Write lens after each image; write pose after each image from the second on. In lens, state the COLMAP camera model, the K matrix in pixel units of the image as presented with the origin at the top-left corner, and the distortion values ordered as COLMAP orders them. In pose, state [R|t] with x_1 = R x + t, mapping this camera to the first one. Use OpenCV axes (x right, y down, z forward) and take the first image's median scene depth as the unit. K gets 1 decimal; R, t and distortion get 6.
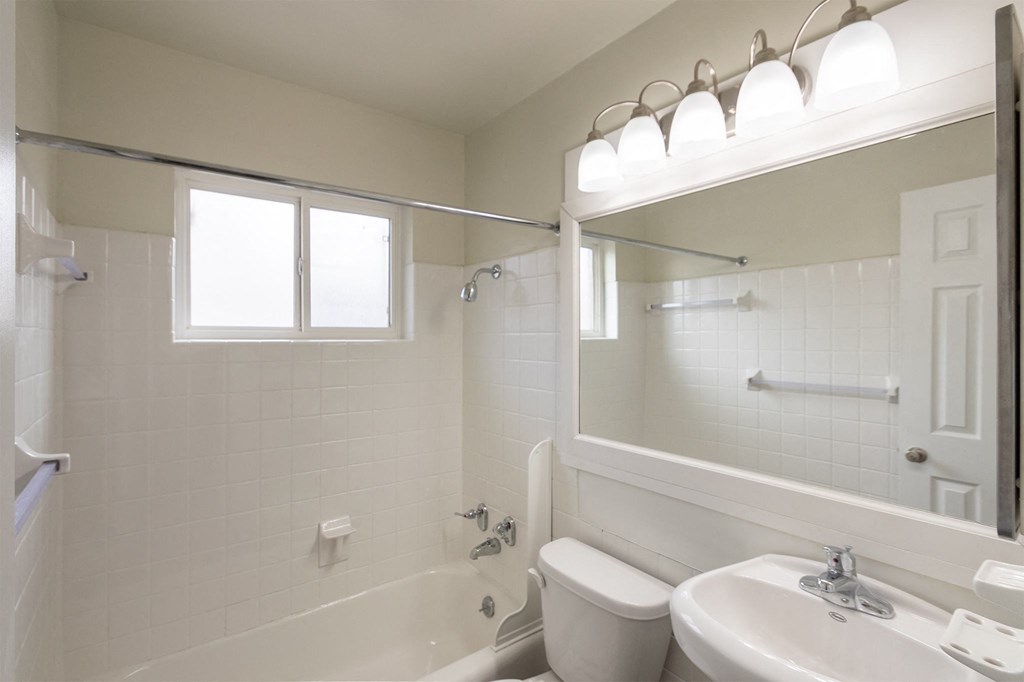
lens RADIAL K [[470.3, 0, 512.0], [0, 470.3, 341.0], [0, 0, 1]] dist [0.032132, 0.000249]
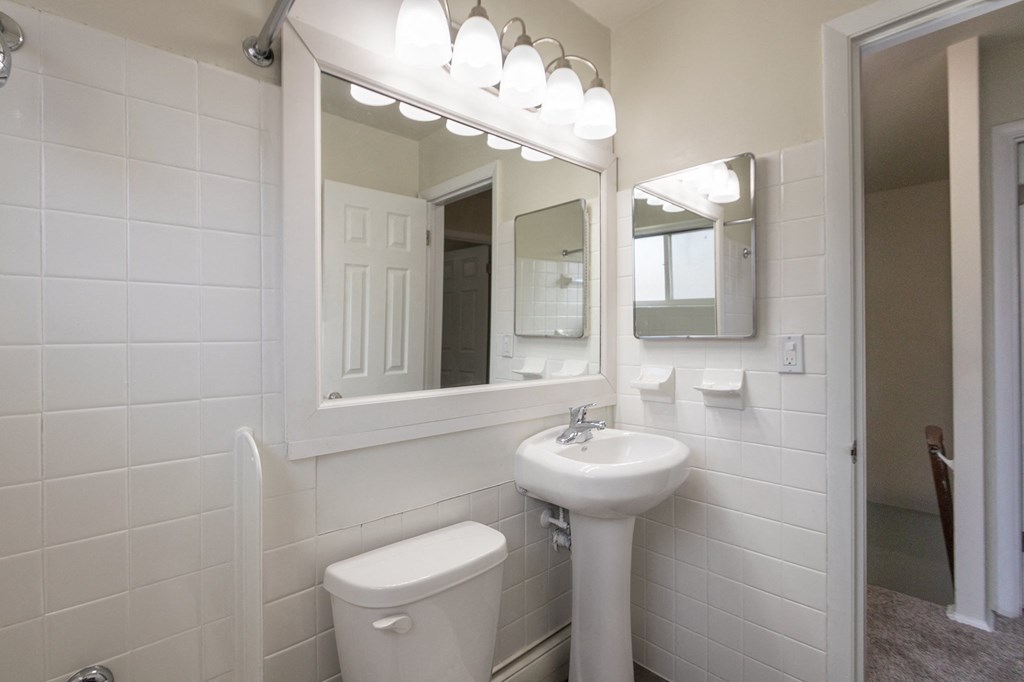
lens RADIAL K [[486.4, 0, 512.0], [0, 486.4, 341.0], [0, 0, 1]] dist [0.000126, 0.000029]
pose [[-0.076912, -0.002872, 0.997034, -0.261085], [0.012750, 0.999911, 0.003864, 0.056392], [-0.996956, 0.013009, -0.076869, 0.382330]]
